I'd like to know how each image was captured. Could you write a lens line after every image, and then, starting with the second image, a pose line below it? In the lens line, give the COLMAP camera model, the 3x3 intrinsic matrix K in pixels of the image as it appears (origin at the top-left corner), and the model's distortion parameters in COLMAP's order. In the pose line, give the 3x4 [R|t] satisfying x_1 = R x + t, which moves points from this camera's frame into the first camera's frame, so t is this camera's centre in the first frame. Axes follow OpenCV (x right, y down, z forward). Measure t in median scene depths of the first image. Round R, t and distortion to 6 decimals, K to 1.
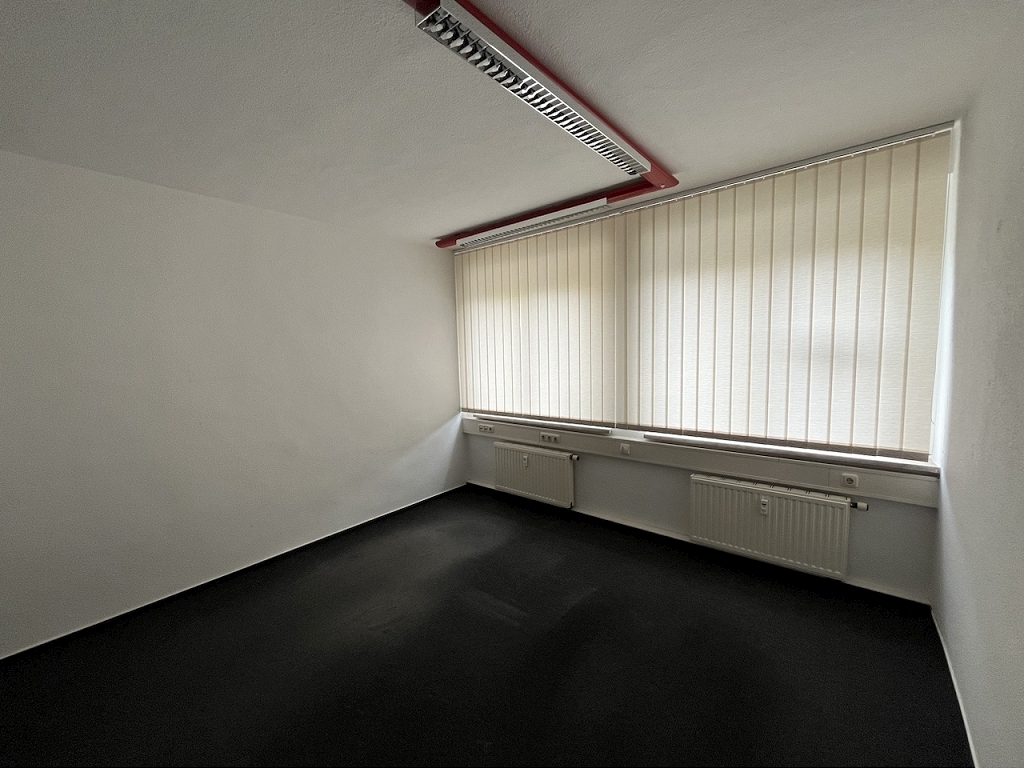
lens RADIAL K [[408.9, 0, 509.3], [0, 408.9, 397.8], [0, 0, 1]] dist [-0.001602, -0.000635]
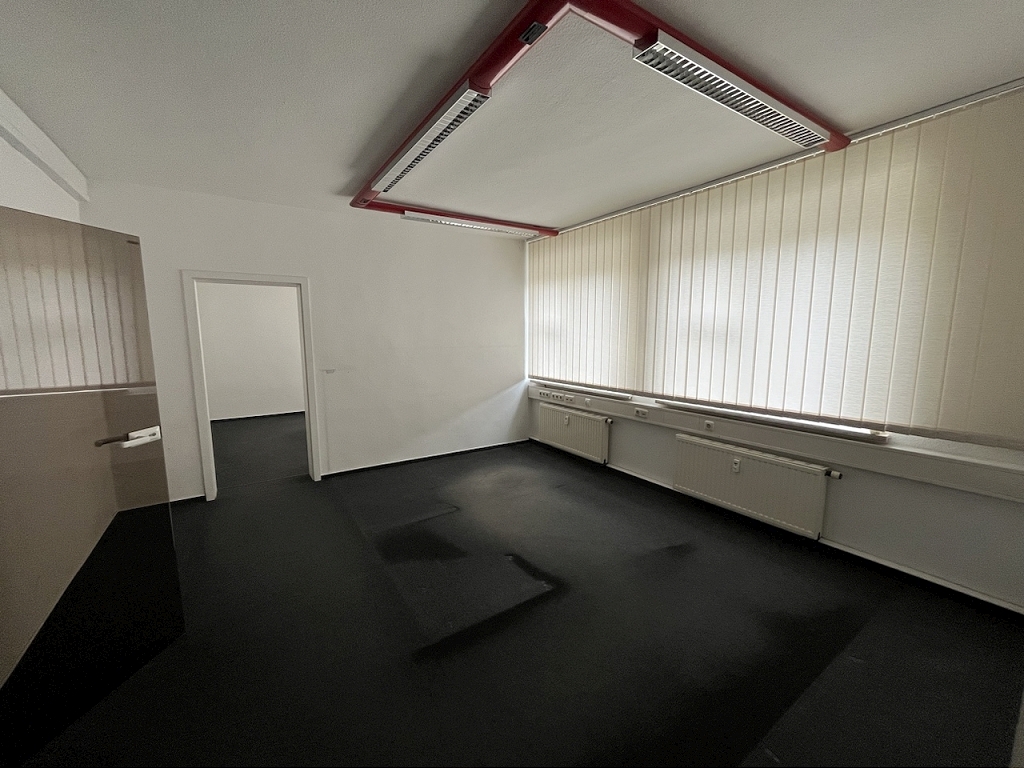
lens RADIAL K [[413.8, 0, 514.3], [0, 413.8, 387.7], [0, 0, 1]] dist [-0.001493, -0.000666]
pose [[0.957493, 0.042711, -0.285277, 0.240995], [-0.033022, 0.998706, 0.038689, 0.016853], [0.286560, -0.027624, 0.957664, -0.203907]]
